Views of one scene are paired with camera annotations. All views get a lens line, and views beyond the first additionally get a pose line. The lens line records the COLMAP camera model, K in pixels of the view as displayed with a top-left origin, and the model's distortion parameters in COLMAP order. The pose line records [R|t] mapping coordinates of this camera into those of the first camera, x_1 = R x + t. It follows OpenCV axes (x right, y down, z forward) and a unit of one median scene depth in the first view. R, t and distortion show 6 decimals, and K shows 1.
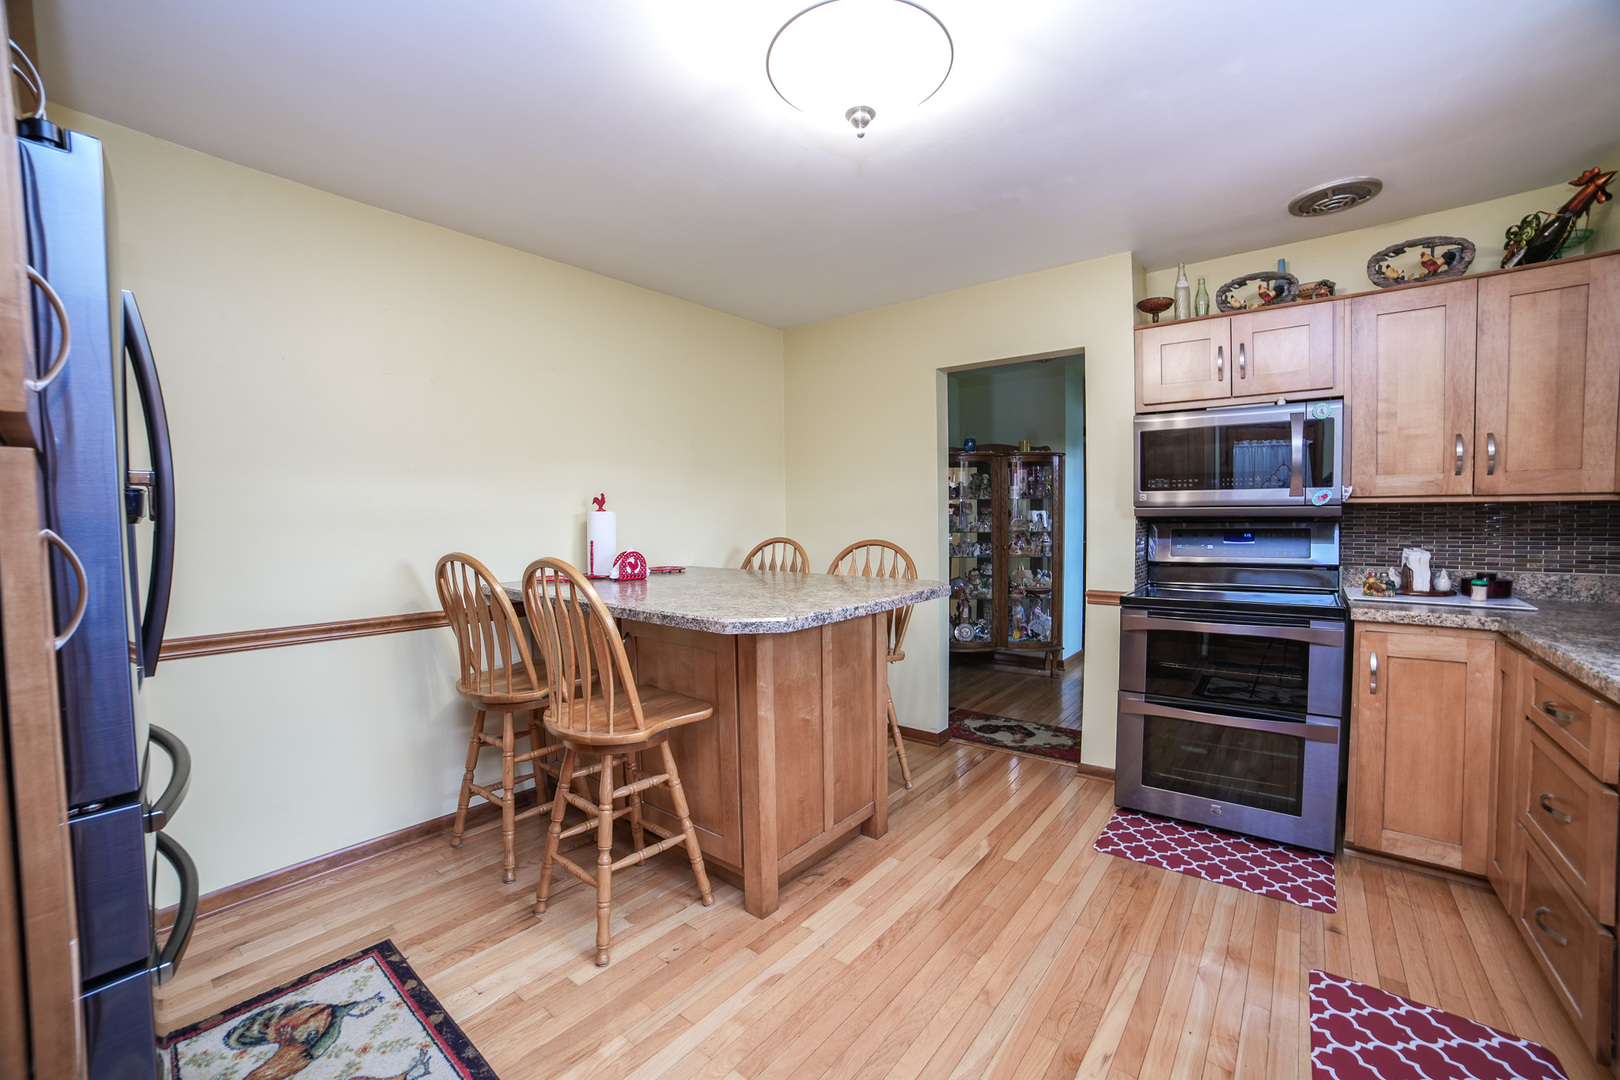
lens RADIAL K [[670.0, 0, 810.0], [0, 670.0, 540.0], [0, 0, 1]] dist [-0.070373, 0.036936]
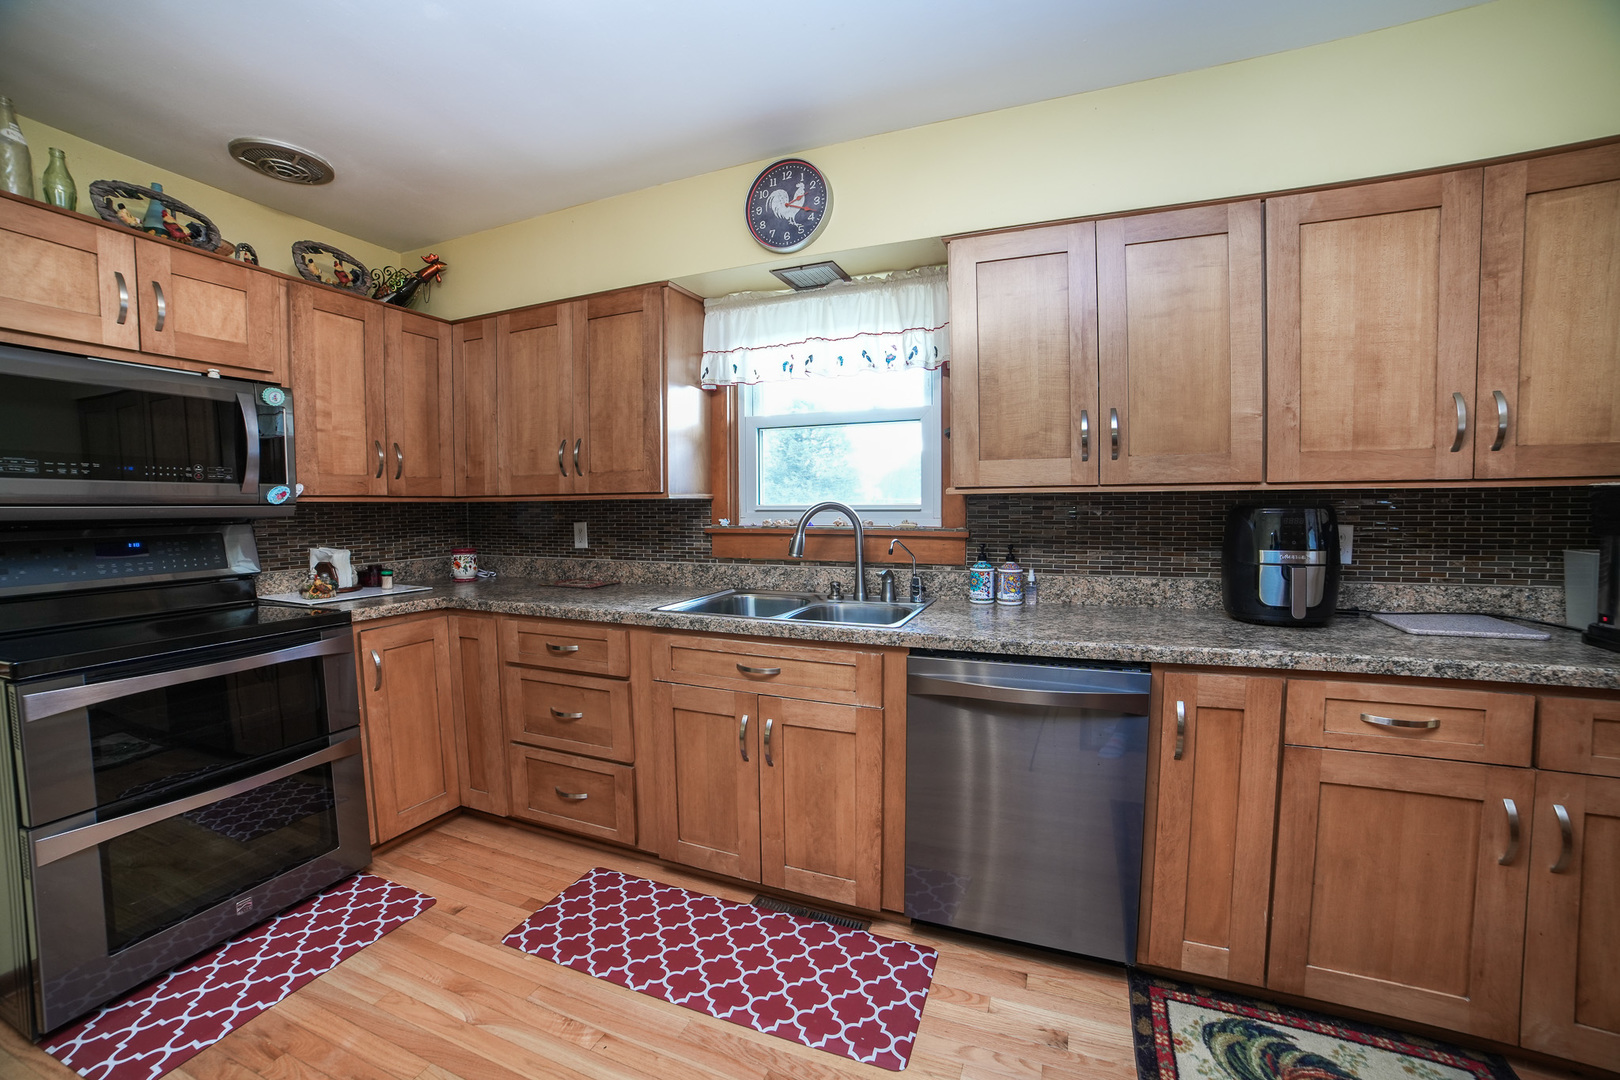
lens RADIAL K [[670.0, 0, 810.0], [0, 670.0, 540.0], [0, 0, 1]] dist [-0.070373, 0.036936]
pose [[-0.245710, -0.037774, 0.968607, -0.264005], [0.057409, 0.996919, 0.053442, -0.010892], [-0.967642, 0.068738, -0.242784, 0.549603]]
